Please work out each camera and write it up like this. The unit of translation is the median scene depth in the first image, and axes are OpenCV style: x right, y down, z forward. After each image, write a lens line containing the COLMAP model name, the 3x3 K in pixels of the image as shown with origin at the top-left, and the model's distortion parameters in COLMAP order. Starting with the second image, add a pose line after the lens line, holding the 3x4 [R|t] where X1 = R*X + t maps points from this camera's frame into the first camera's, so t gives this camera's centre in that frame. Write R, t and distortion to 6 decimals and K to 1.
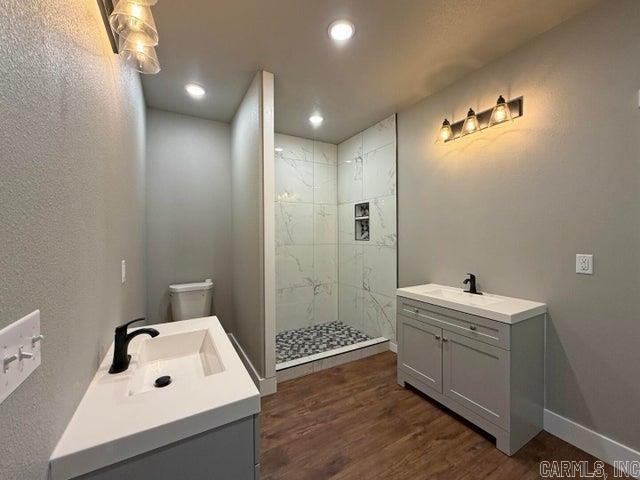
lens RADIAL K [[263.0, 0, 316.1], [0, 263.0, 240.6], [0, 0, 1]] dist [0.001156, 0.000098]
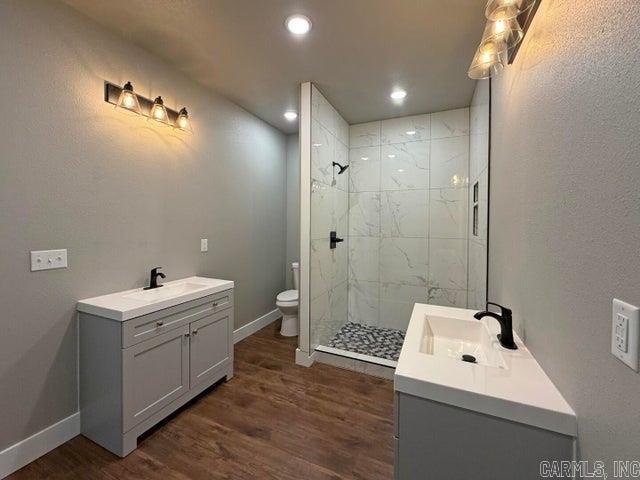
lens RADIAL K [[262.2, 0, 318.0], [0, 262.2, 231.2], [0, 0, 1]] dist [-0.001495, -0.000326]
pose [[0.589382, 0.029371, -0.807321, 0.593227], [-0.026064, 0.999510, 0.017335, -0.017181], [0.807434, 0.010825, 0.589858, 0.289923]]
